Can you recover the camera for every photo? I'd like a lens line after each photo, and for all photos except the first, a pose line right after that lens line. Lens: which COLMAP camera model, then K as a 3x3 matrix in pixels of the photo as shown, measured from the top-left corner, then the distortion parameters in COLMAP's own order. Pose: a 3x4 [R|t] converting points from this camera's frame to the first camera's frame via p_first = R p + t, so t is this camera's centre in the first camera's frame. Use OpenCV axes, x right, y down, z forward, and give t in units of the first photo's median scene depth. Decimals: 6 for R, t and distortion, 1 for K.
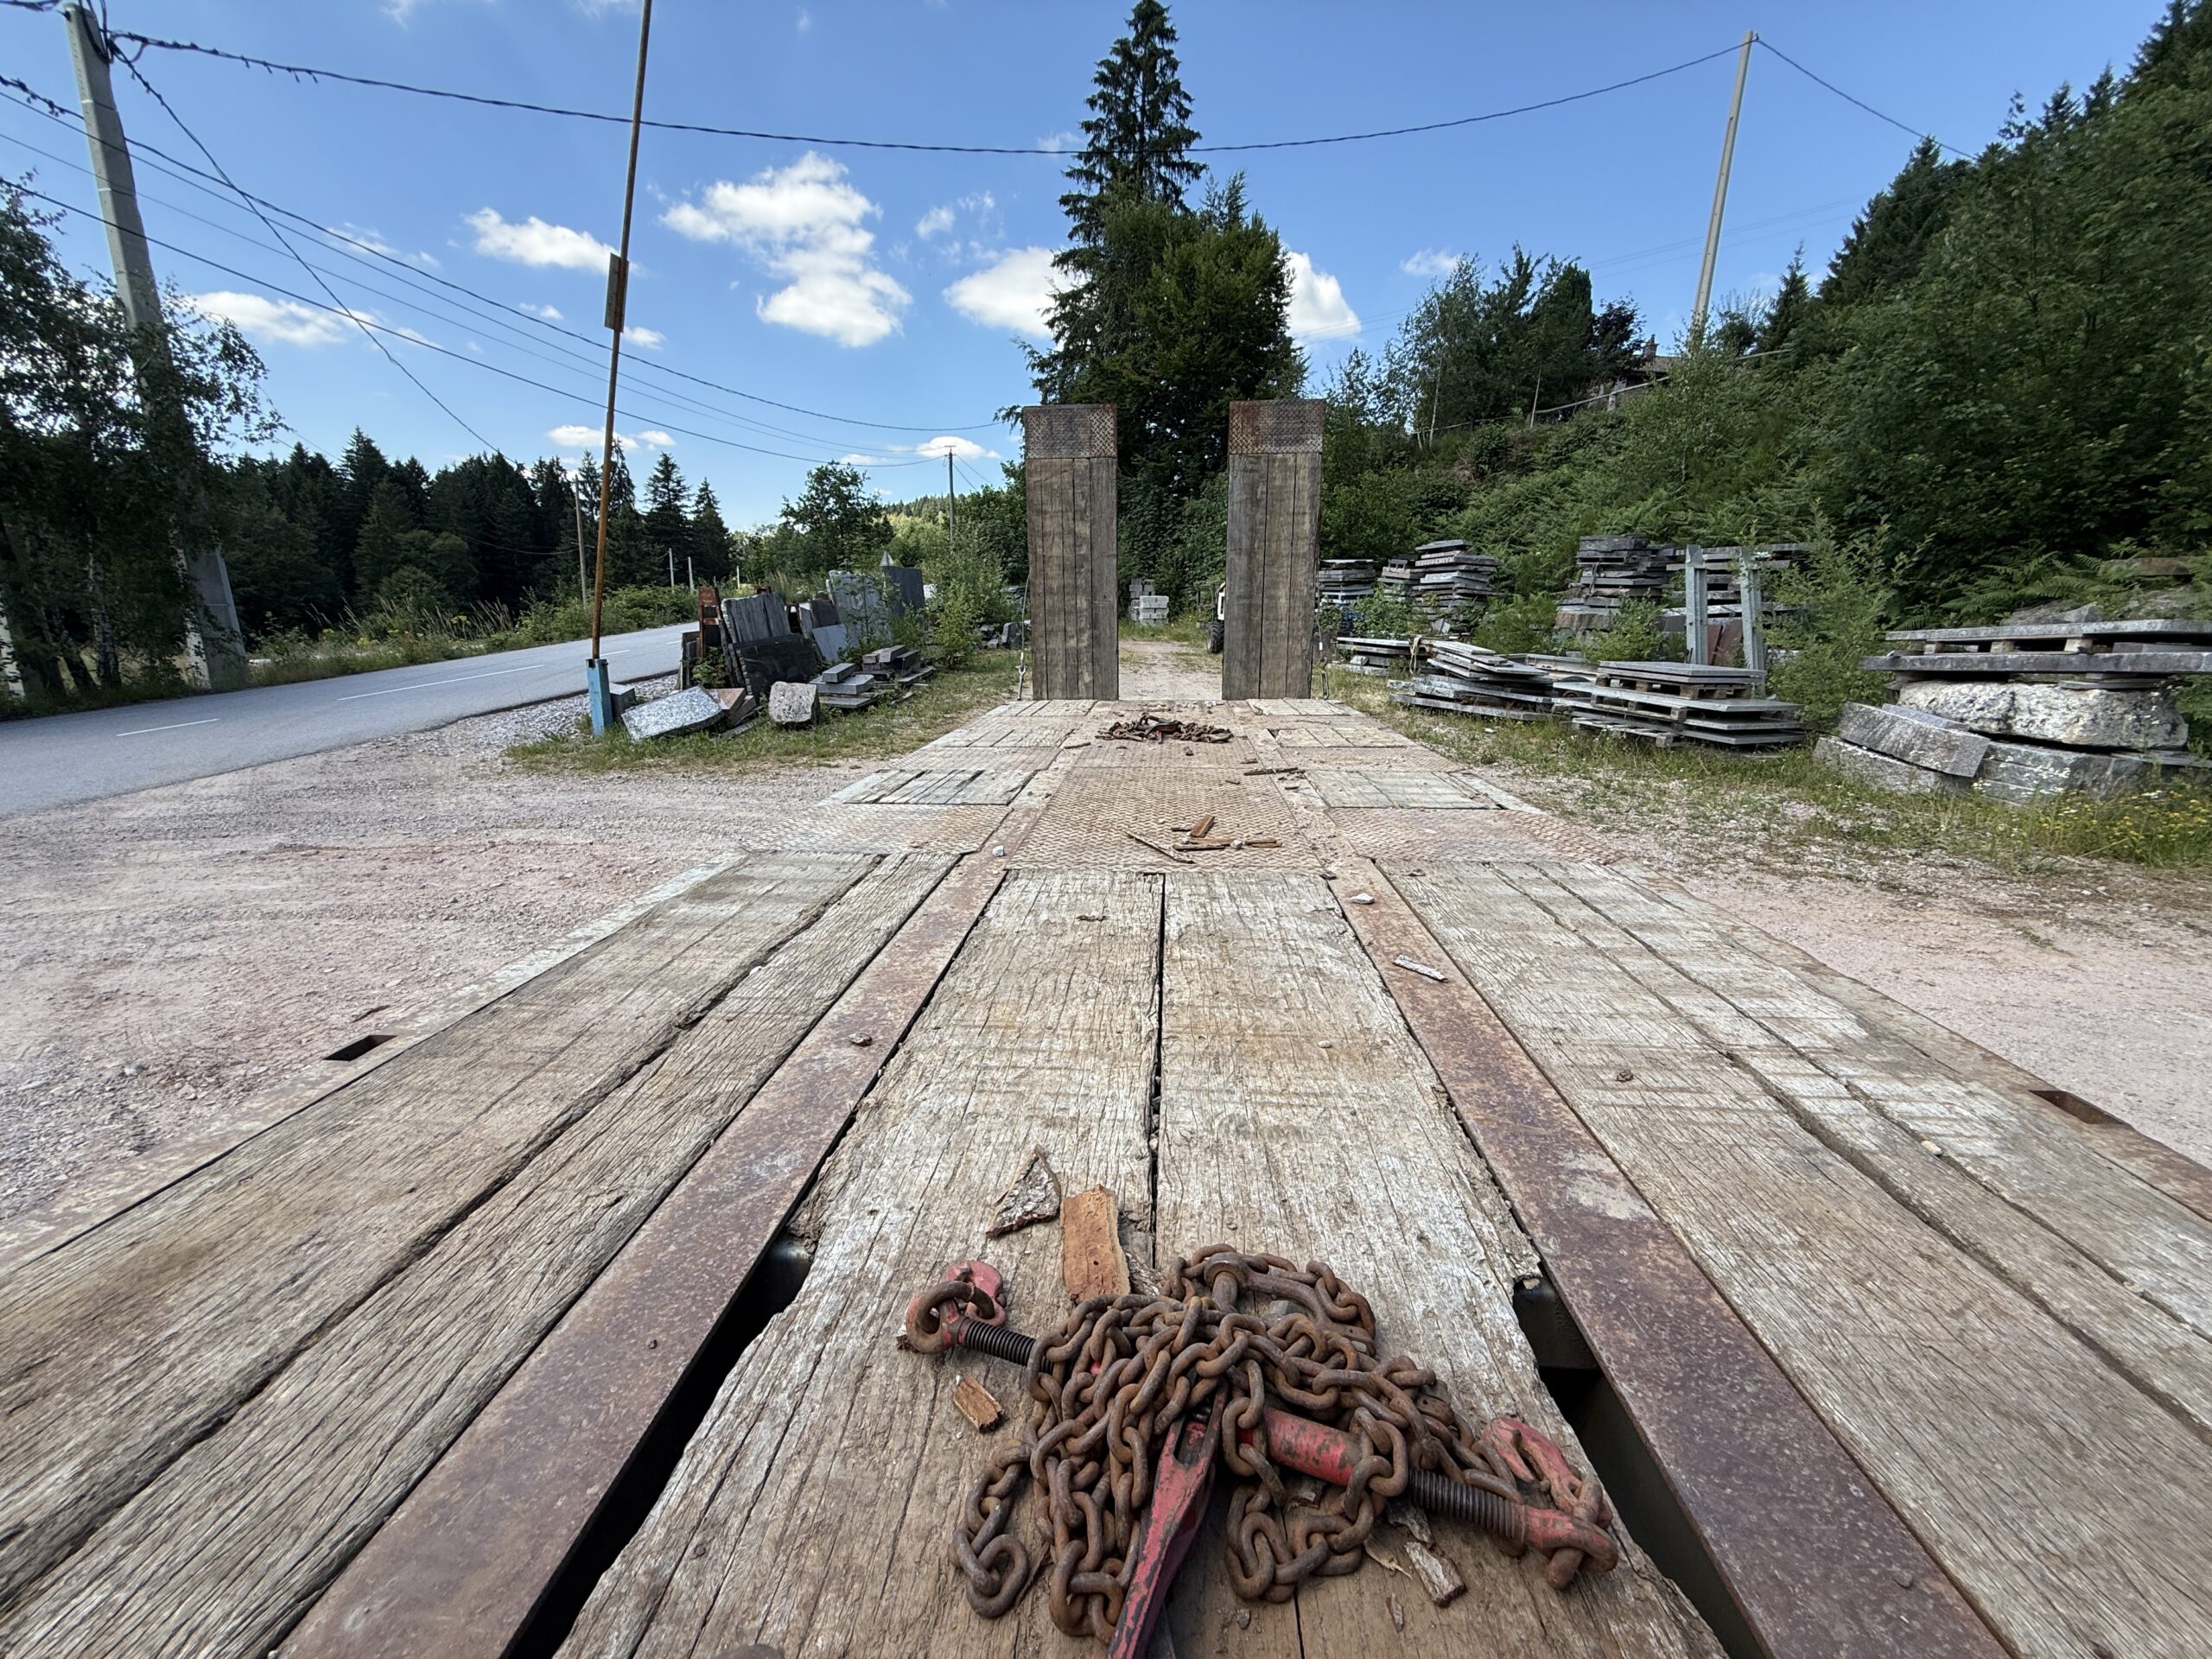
lens RADIAL K [[887.6, 0, 1097.0], [0, 887.6, 822.9], [0, 0, 1]] dist [-0.000276, -0.000231]
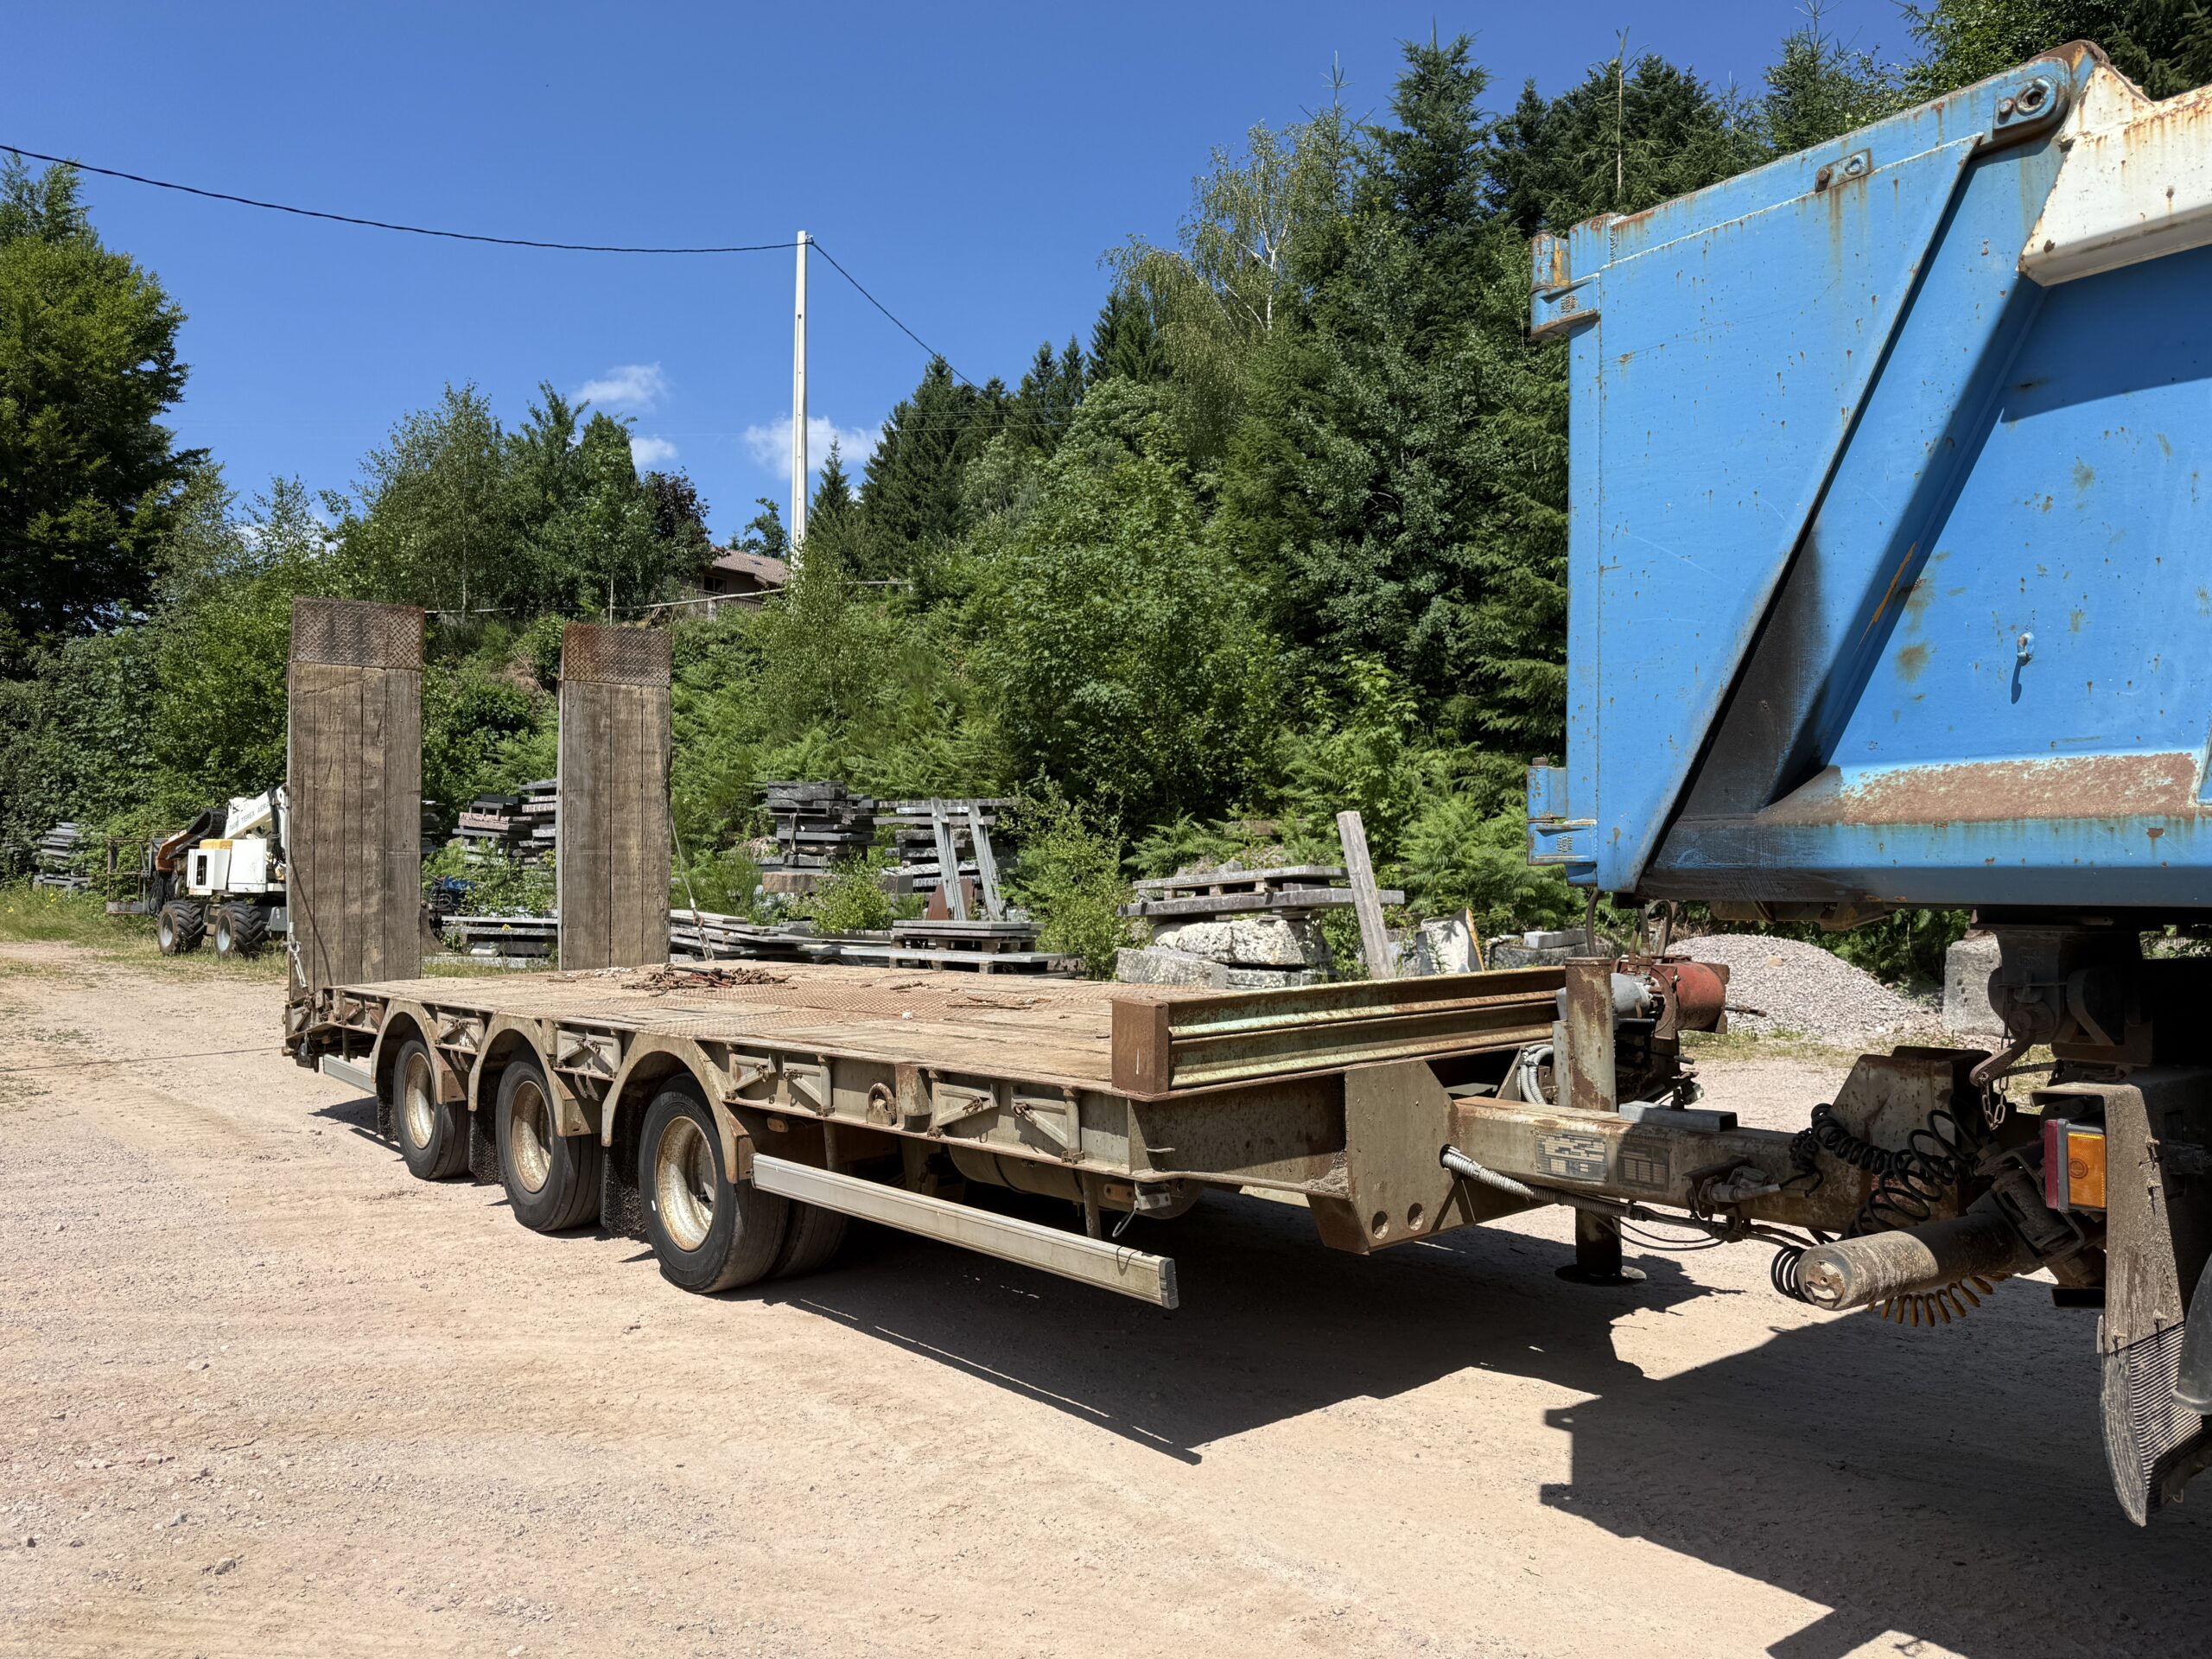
lens RADIAL K [[1541.6, 0, 1110.0], [0, 1541.6, 828.4], [0, 0, 1]] dist [0.083719, -0.109798]
pose [[0.694189, 0.014911, 0.719638, -0.160464], [0.179094, 0.964765, -0.192751, 0.026611], [-0.697156, 0.262688, 0.667060, -0.085115]]
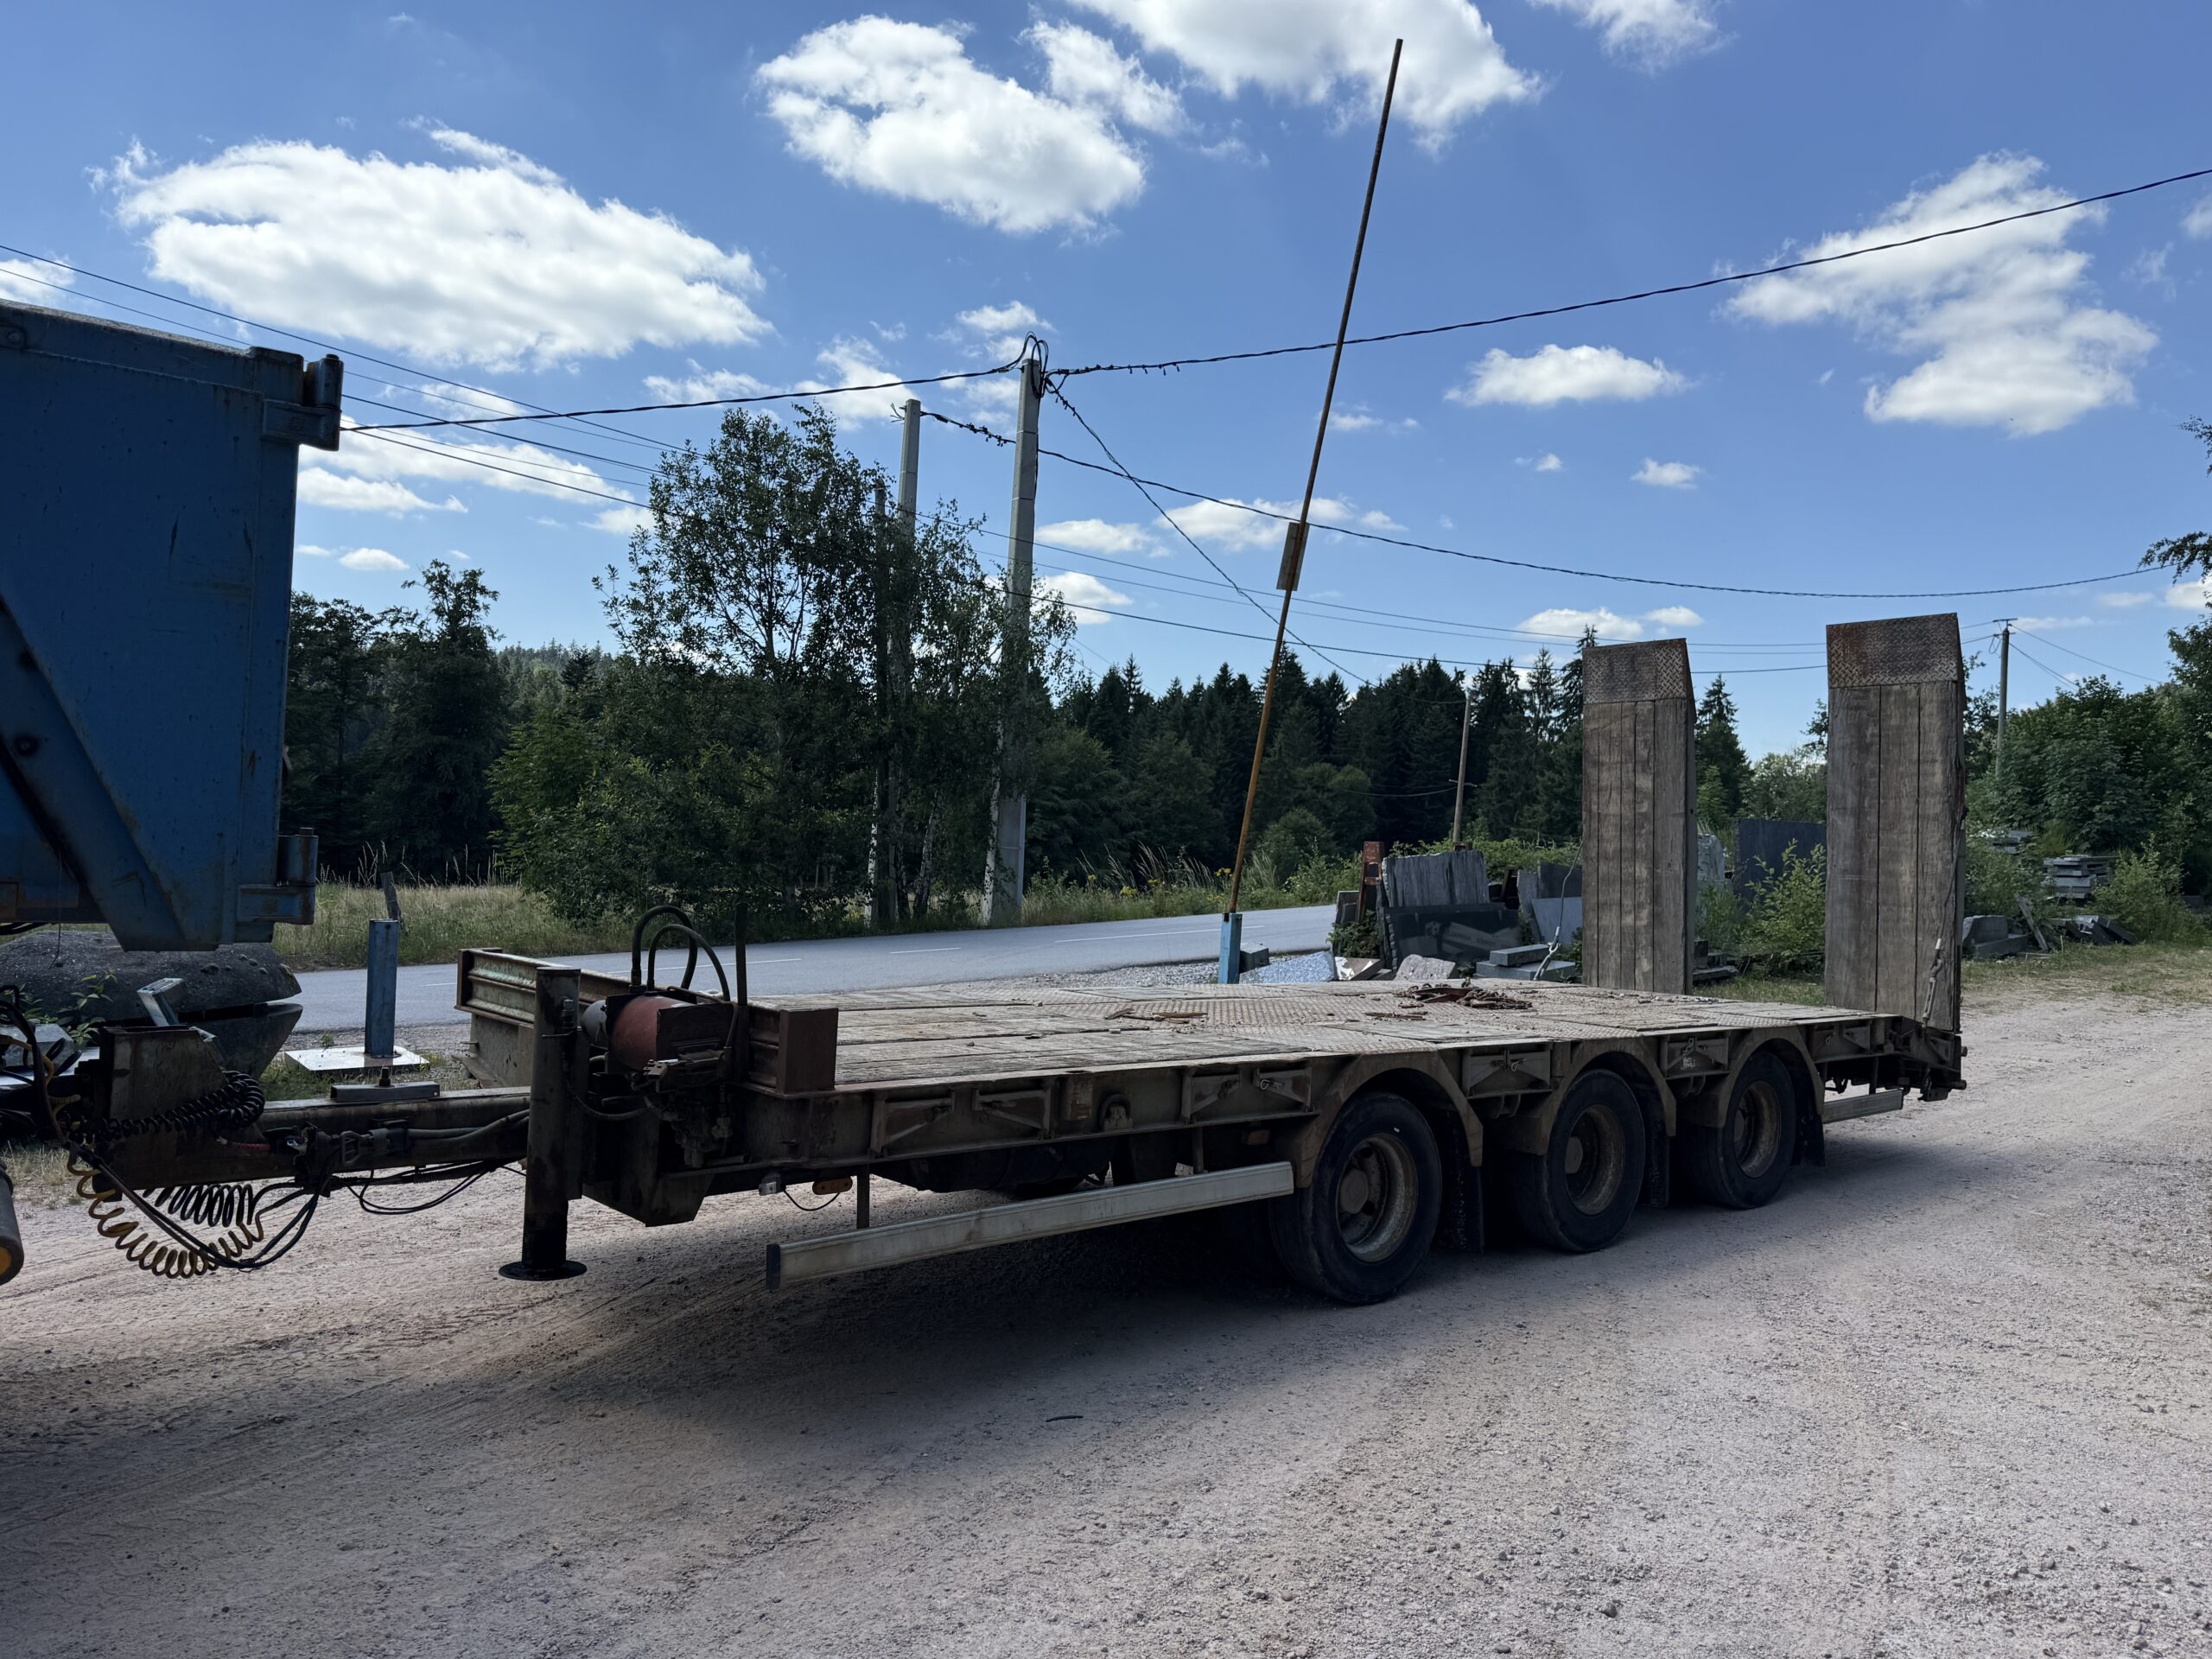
lens RADIAL K [[1541.6, 0, 1110.0], [0, 1541.6, 828.4], [0, 0, 1]] dist [0.083719, -0.109798]
pose [[0.707195, 0.017656, -0.706798, 0.196151], [-0.205113, 0.961819, -0.181201, 0.020127], [0.676612, 0.273118, 0.683815, -0.087917]]
